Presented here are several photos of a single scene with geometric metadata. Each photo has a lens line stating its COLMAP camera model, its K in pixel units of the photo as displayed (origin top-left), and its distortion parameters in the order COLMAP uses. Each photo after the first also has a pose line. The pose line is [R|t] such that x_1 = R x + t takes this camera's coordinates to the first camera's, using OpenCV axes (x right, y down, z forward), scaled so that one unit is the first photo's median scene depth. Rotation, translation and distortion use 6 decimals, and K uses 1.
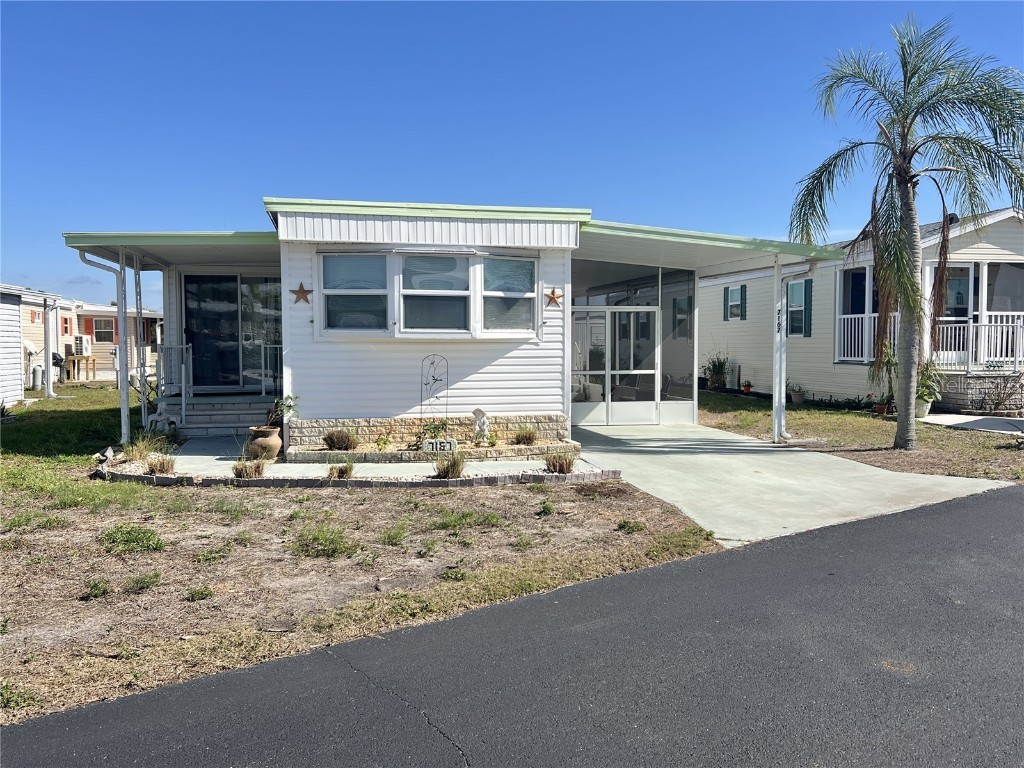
lens RADIAL K [[827.1, 0, 505.9], [0, 827.1, 382.2], [0, 0, 1]] dist [0.087849, -0.012478]
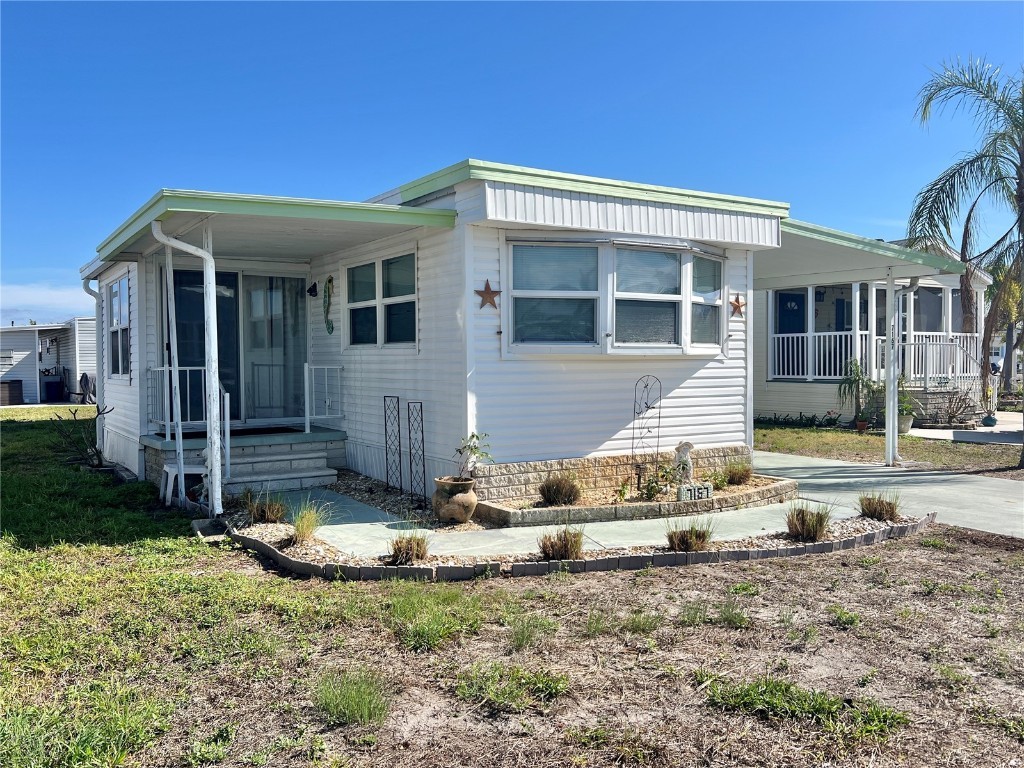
lens RADIAL K [[827.1, 0, 513.1], [0, 827.1, 388.9], [0, 0, 1]] dist [0.087849, -0.012478]
pose [[0.943060, -0.015709, 0.332252, -0.465160], [0.021670, 0.999664, -0.014244, -0.011803], [-0.331916, 0.020633, 0.943083, 0.296504]]
